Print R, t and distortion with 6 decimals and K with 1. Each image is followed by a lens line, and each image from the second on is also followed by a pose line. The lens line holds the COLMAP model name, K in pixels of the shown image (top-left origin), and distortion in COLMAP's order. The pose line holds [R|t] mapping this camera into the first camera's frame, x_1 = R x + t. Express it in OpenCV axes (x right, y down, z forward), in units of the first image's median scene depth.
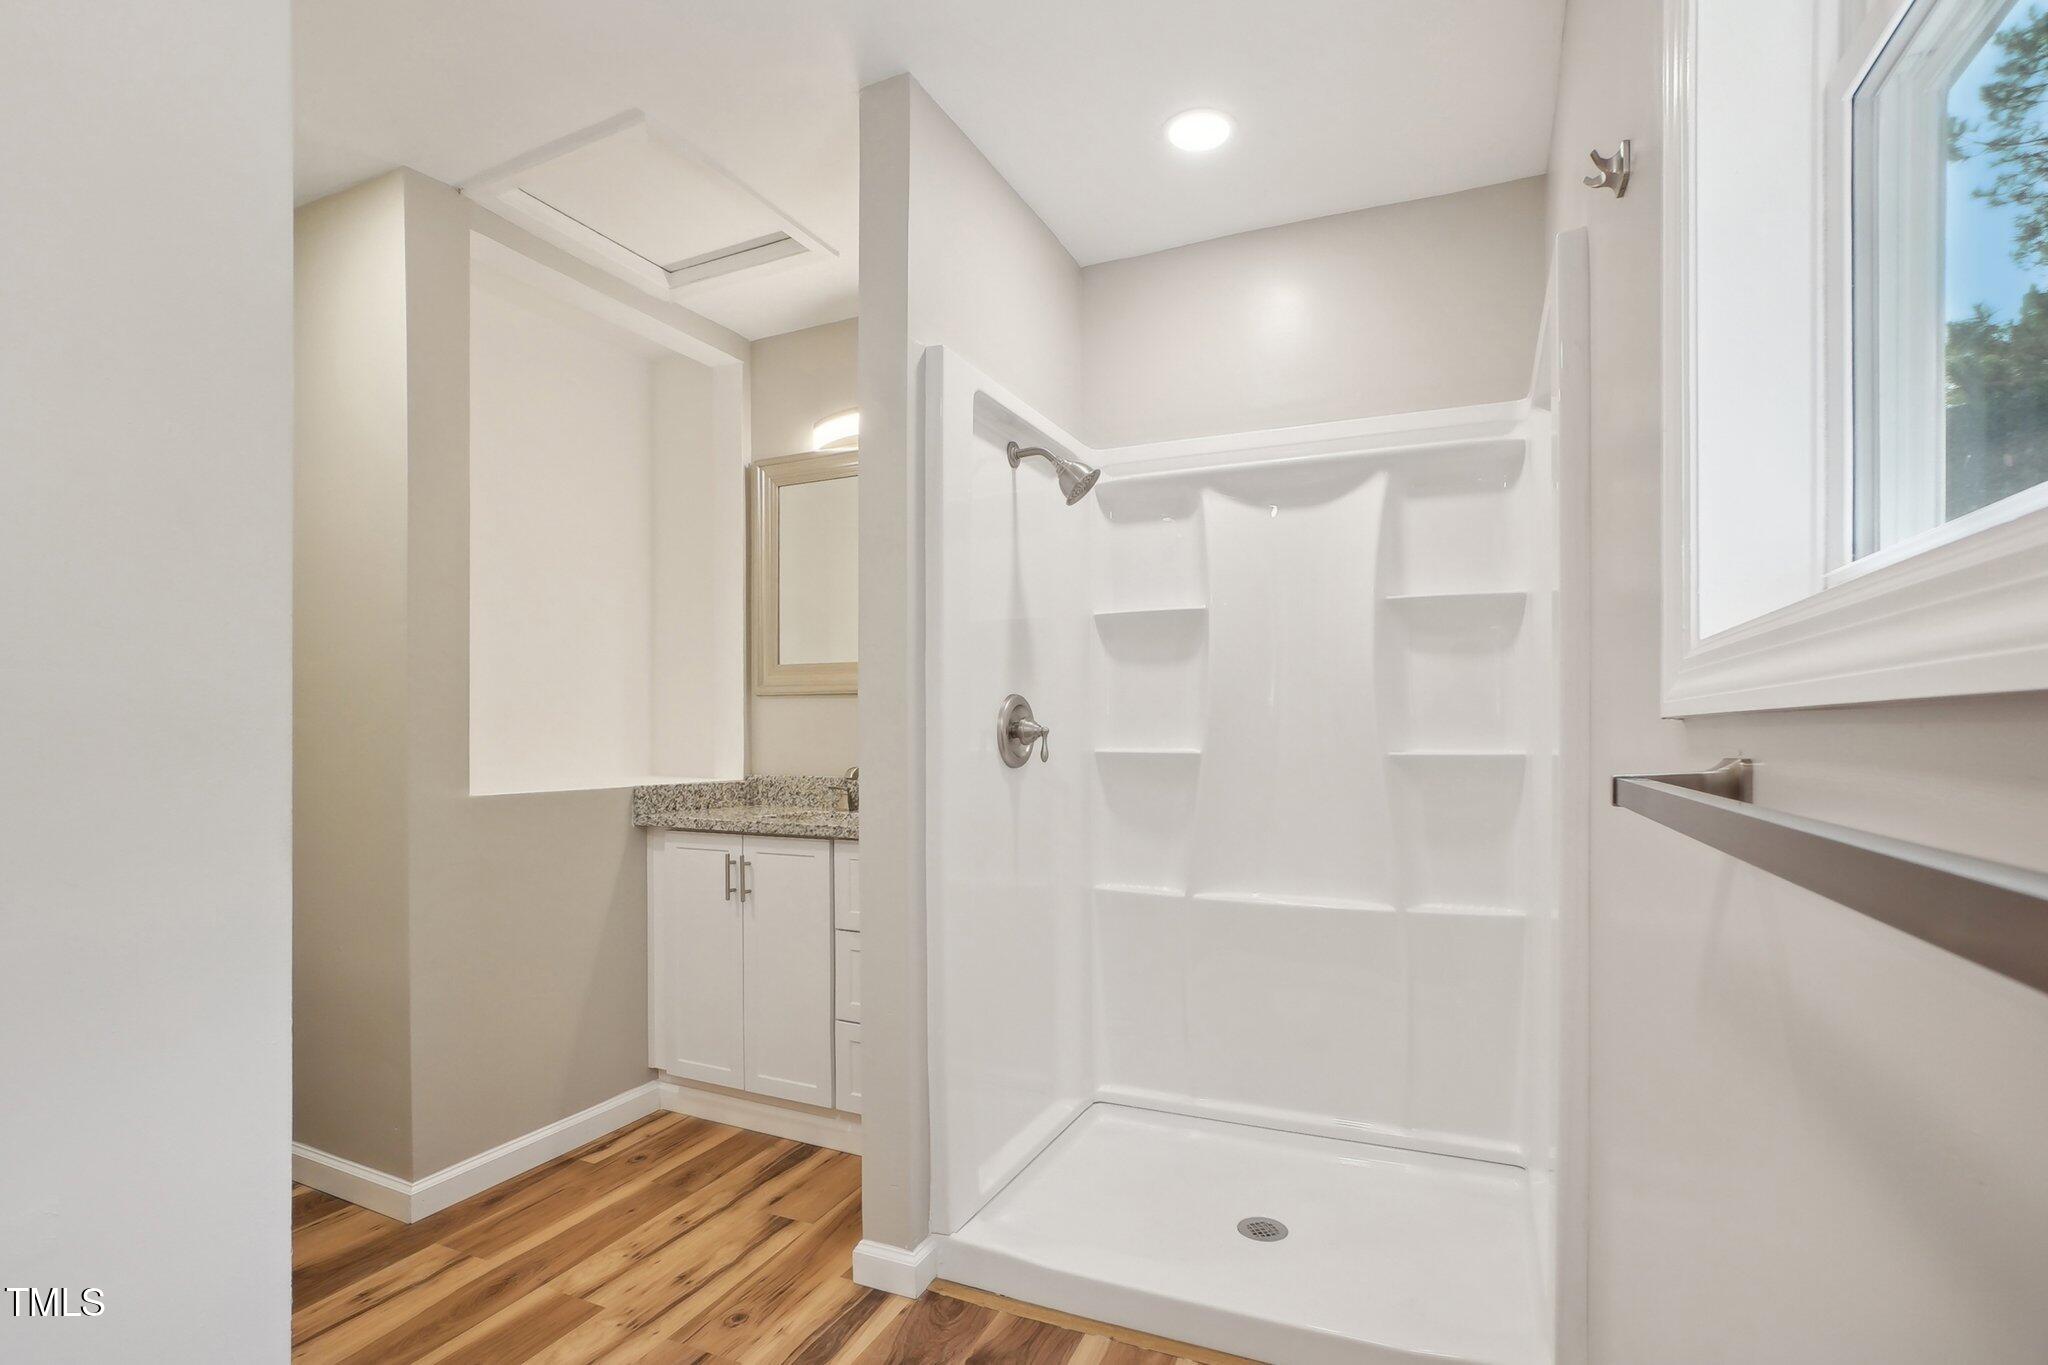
lens RADIAL K [[1011.2, 0, 986.9], [0, 1011.2, 734.2], [0, 0, 1]] dist [-0.013108, -0.000045]
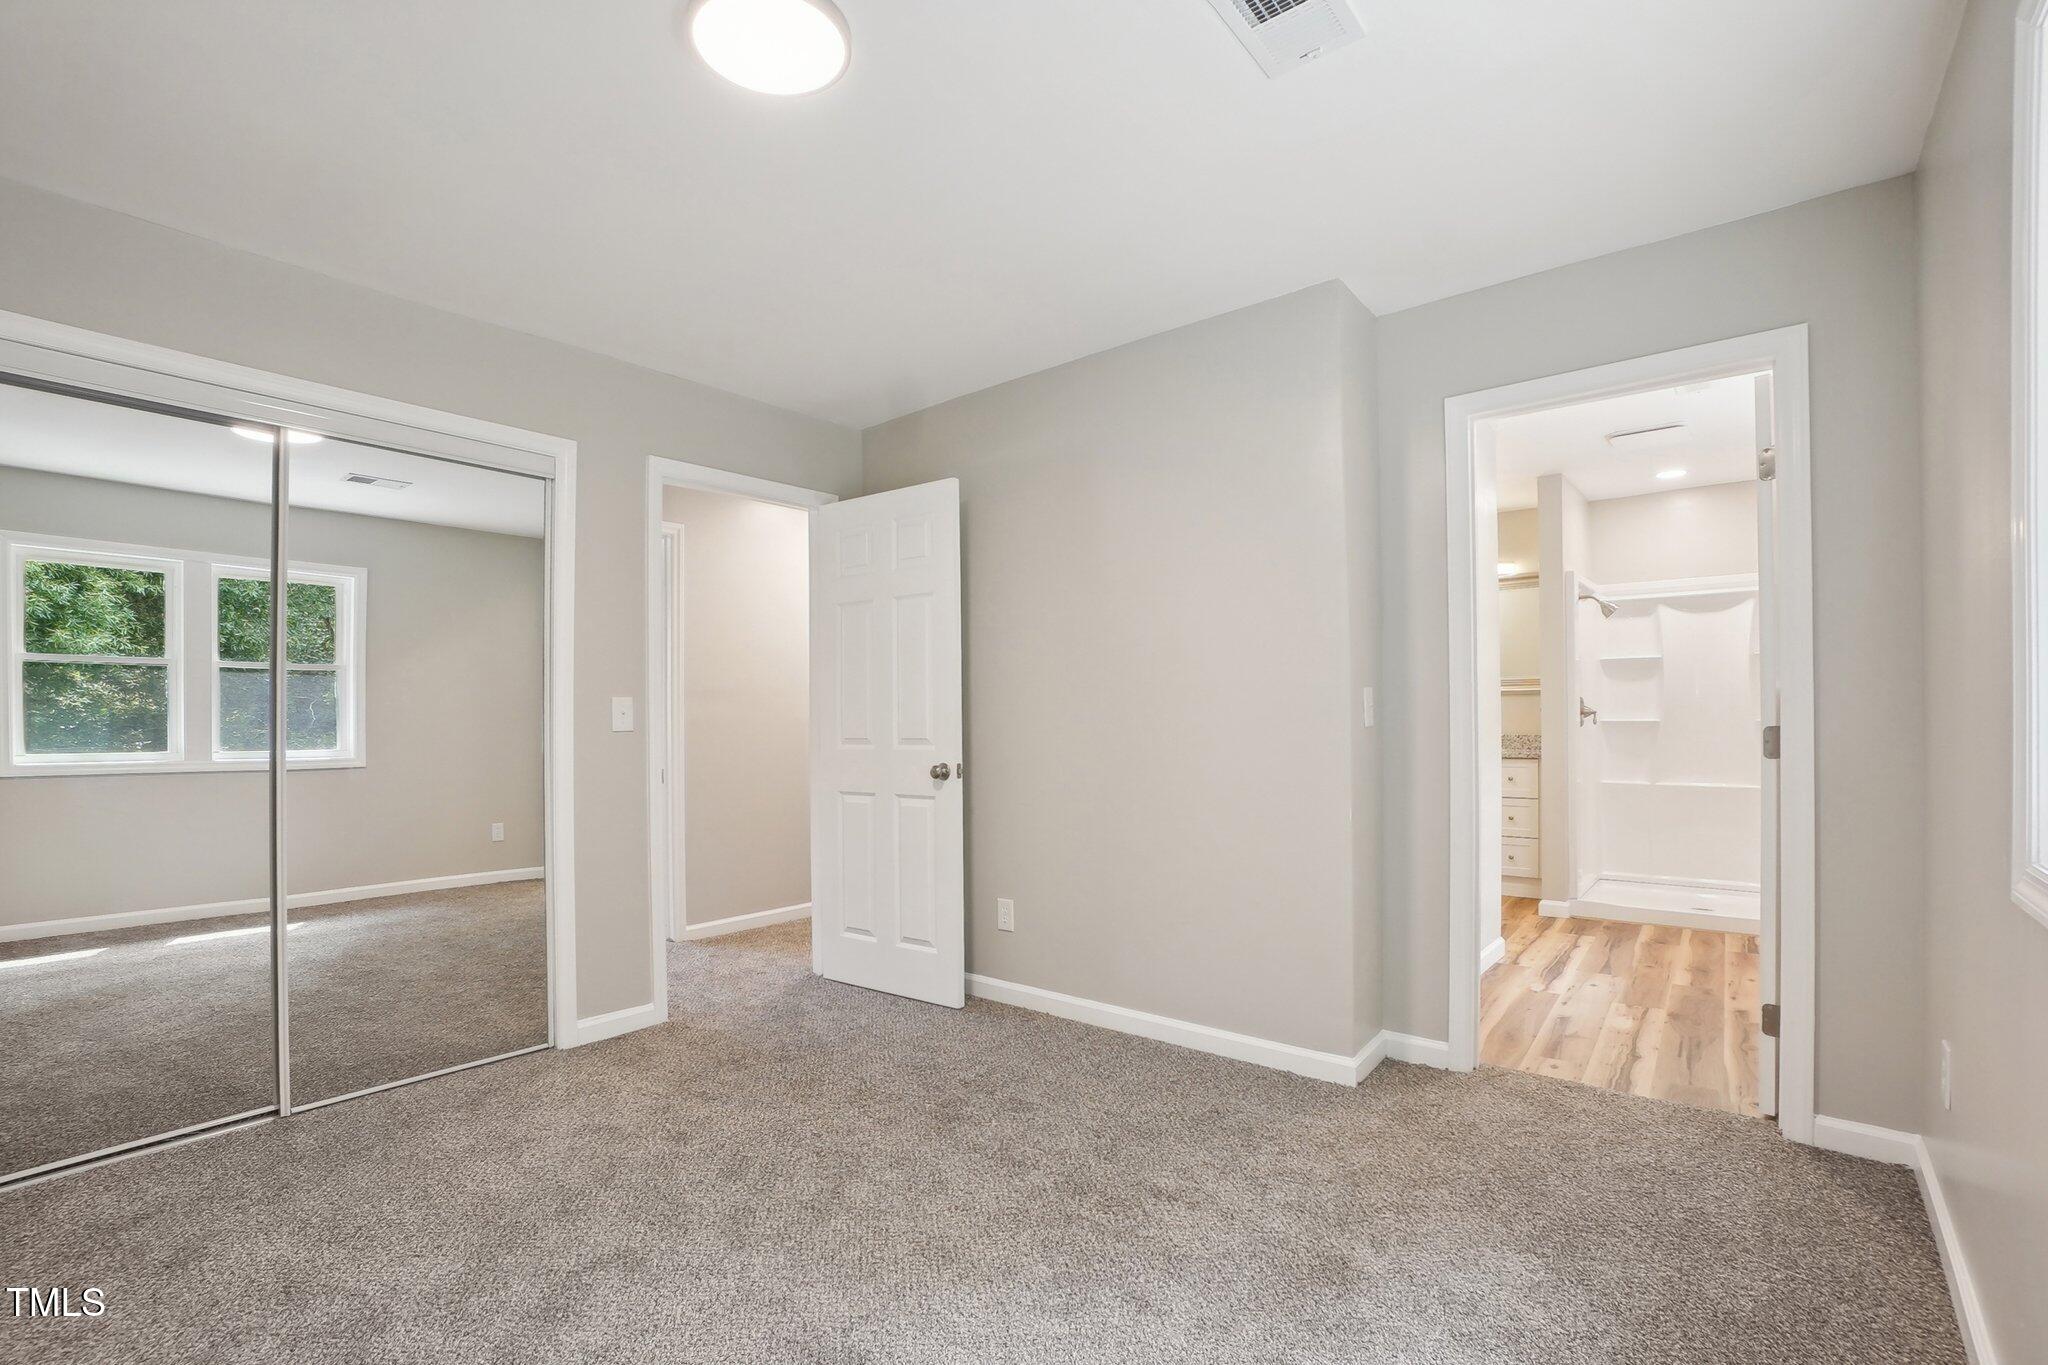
lens RADIAL K [[932.0, 0, 1015.4], [0, 932.0, 727.0], [0, 0, 1]] dist [-0.051781, 0.016822]
pose [[0.974164, -0.001810, -0.225834, -0.735915], [0.000525, 0.999983, -0.005750, 0.044207], [0.225841, 0.005483, 0.974149, -1.327833]]
